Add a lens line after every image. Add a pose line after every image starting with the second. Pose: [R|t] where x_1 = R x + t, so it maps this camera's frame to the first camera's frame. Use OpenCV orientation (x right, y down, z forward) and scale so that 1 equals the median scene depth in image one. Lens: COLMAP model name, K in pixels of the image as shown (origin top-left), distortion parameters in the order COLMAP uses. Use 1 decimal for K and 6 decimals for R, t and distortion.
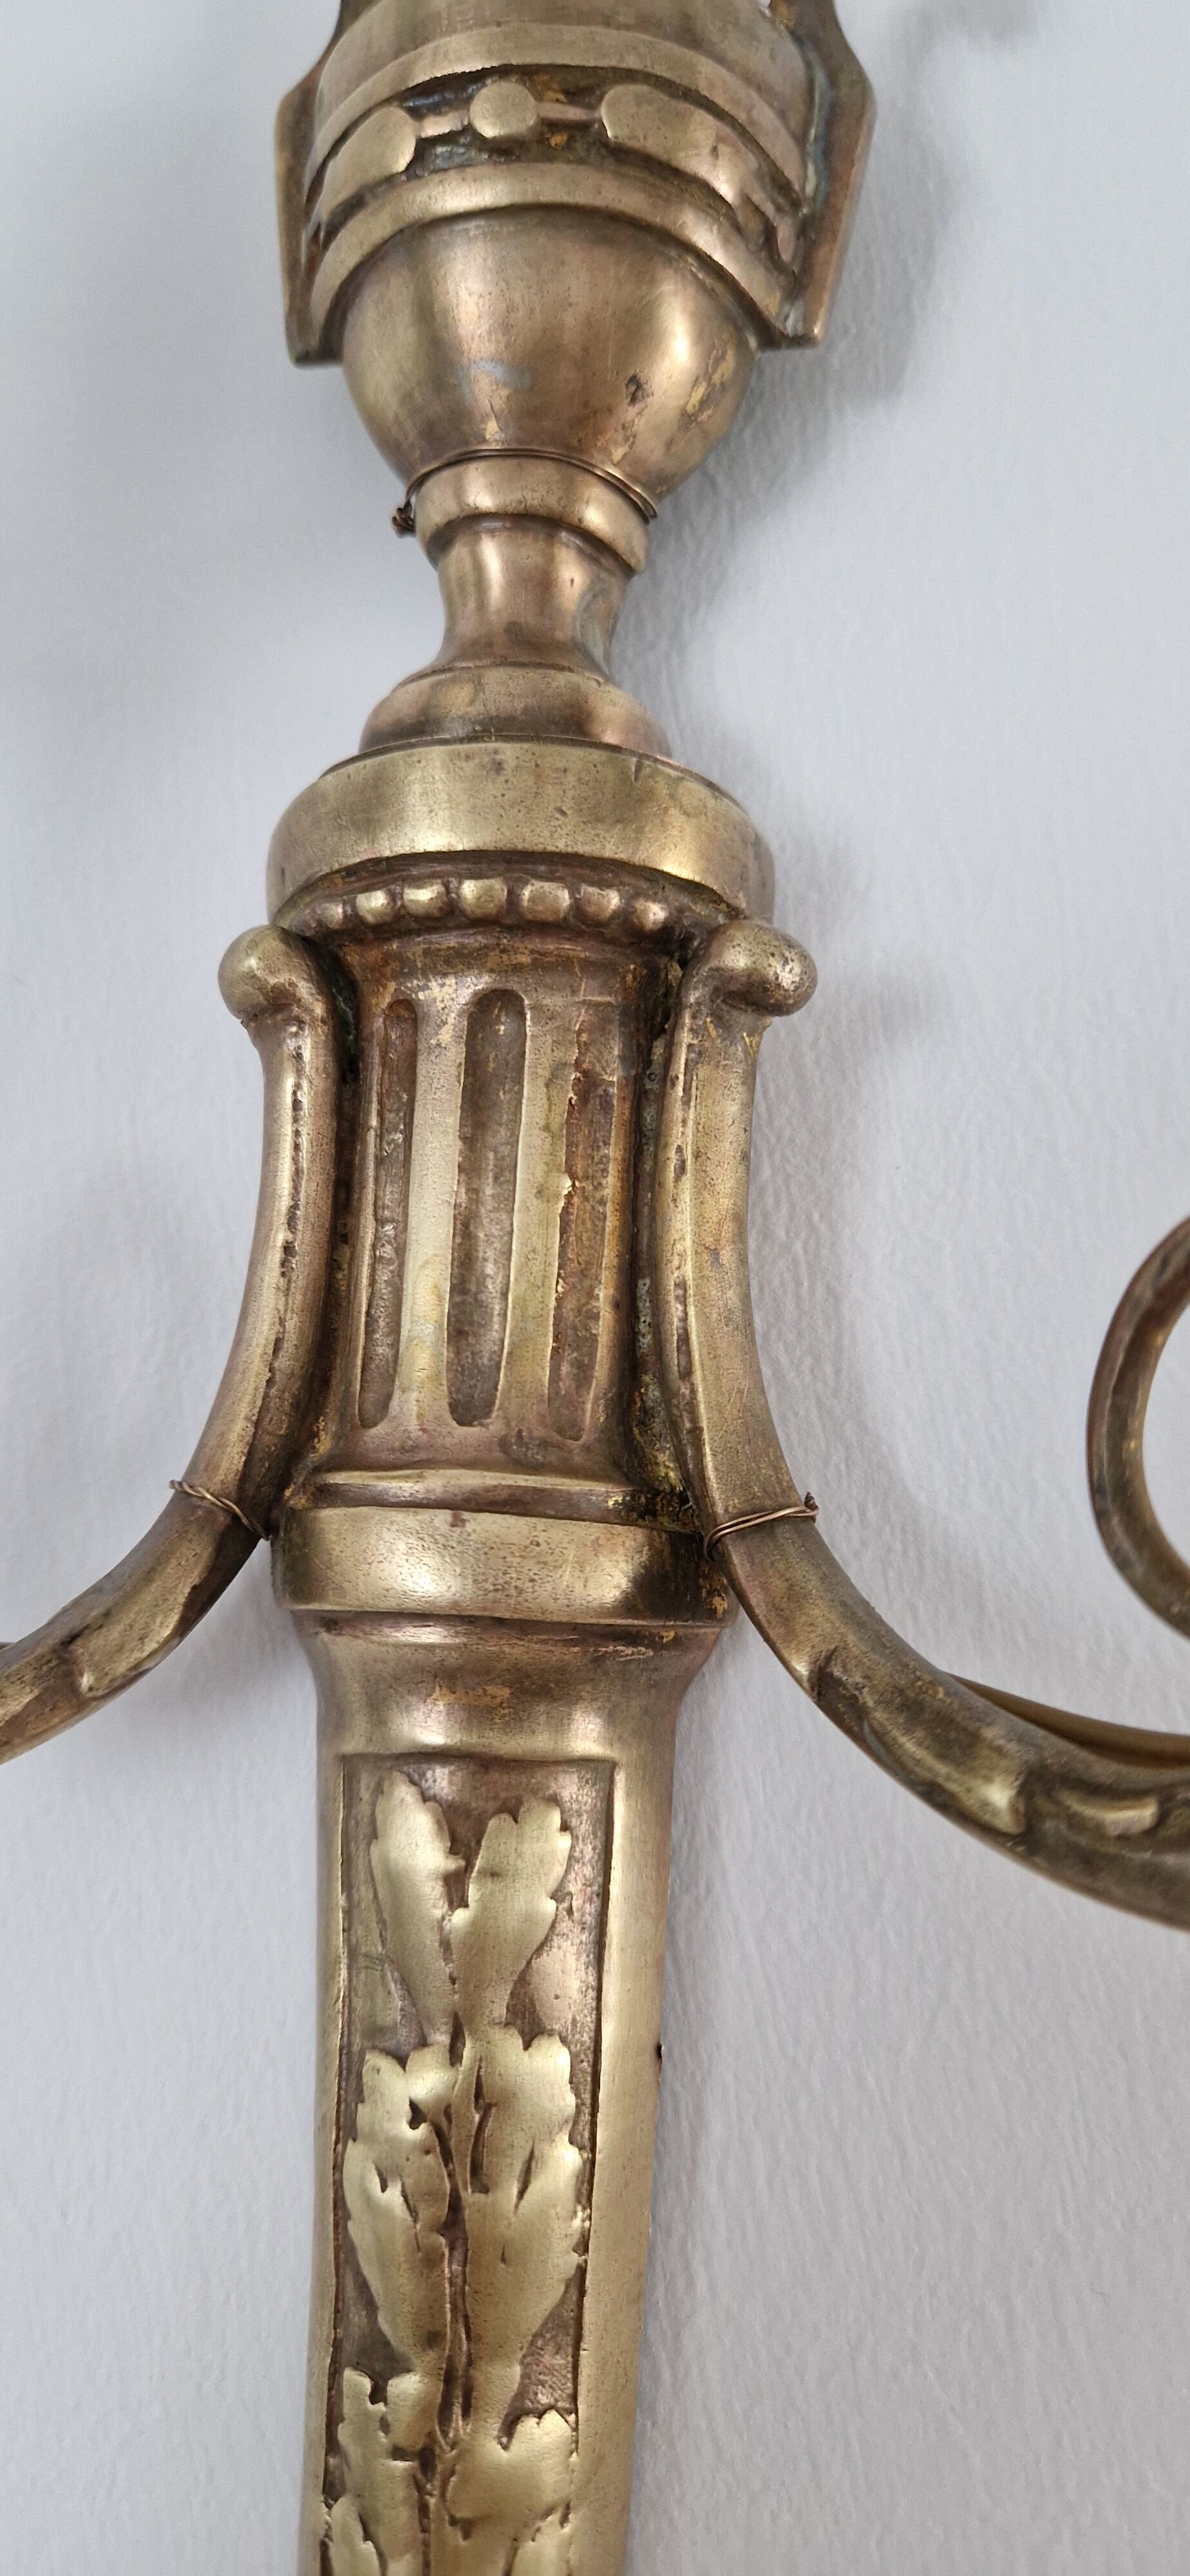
lens RADIAL K [[1800.8, 0, 595.0], [0, 1800.8, 1288.0], [0, 0, 1]] dist [0.004225, -0.003996]
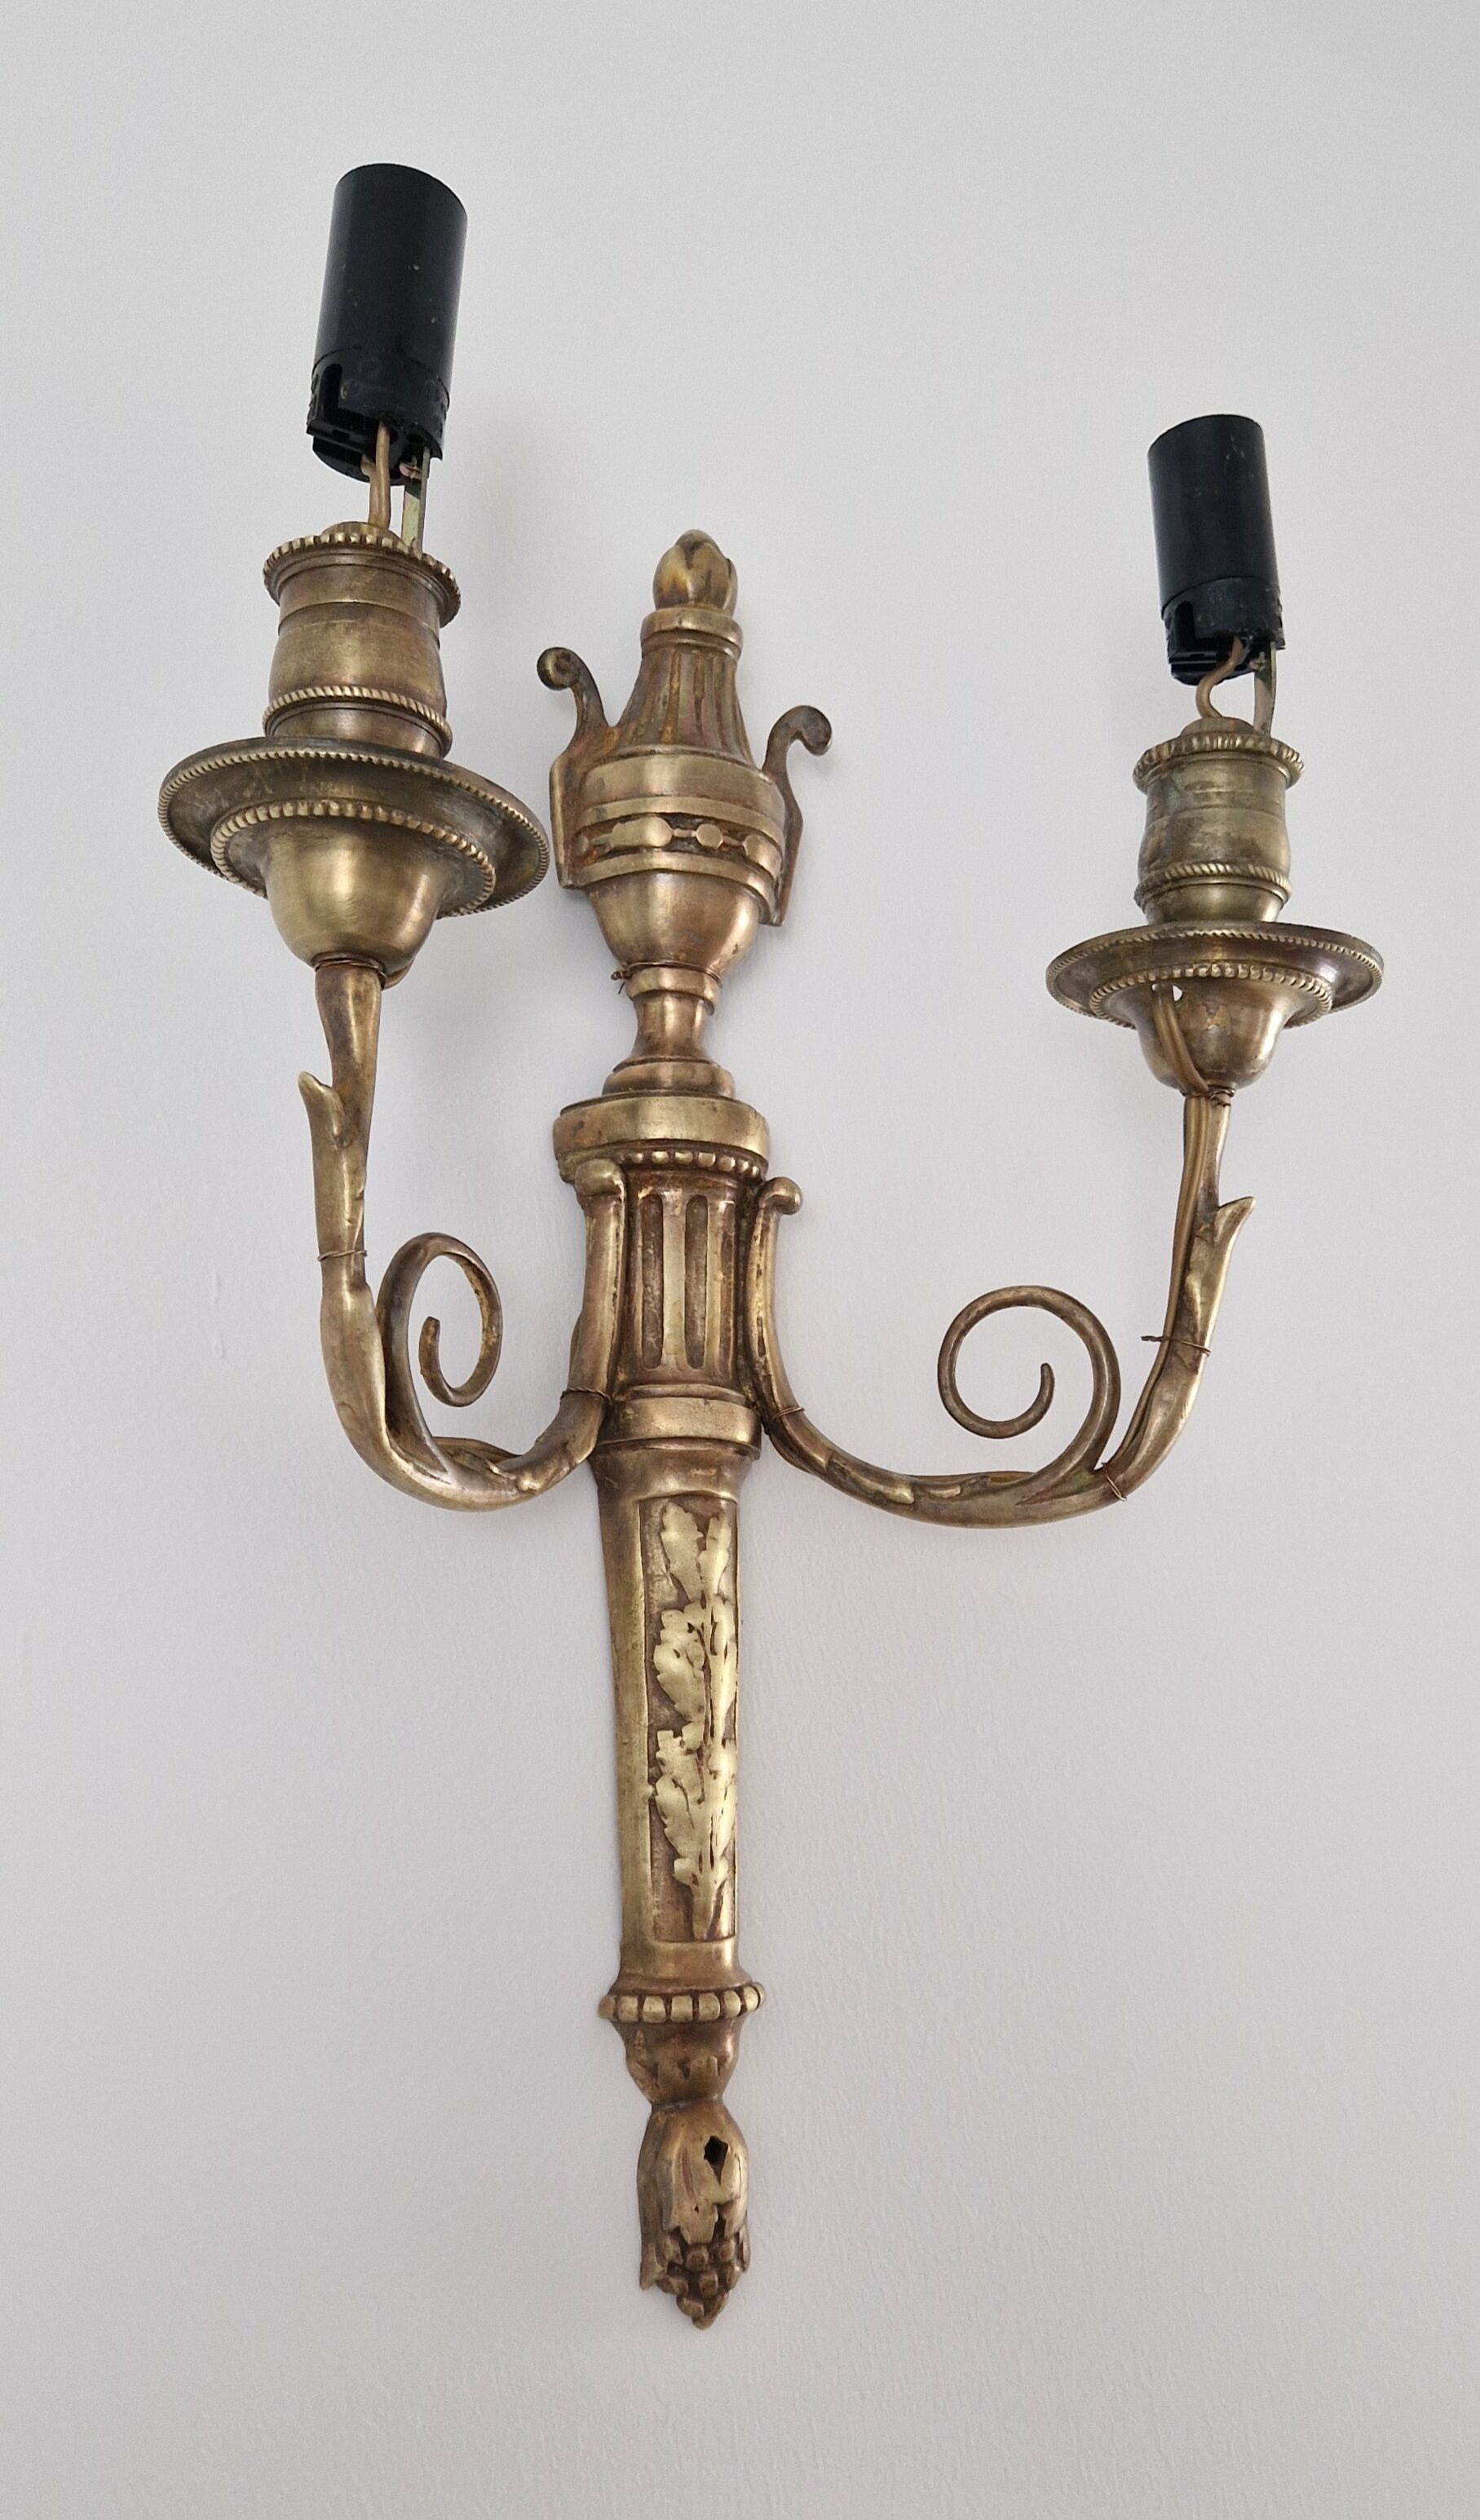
lens RADIAL K [[2279.1, 0, 782.7], [0, 2279.1, 1458.2], [0, 0, 1]] dist [0.069777, -0.011585]
pose [[0.848094, 0.030827, 0.528948, -1.601217], [-0.027951, 0.999519, -0.013436, 0.234070], [-0.529108, -0.003389, 0.848548, -1.717858]]
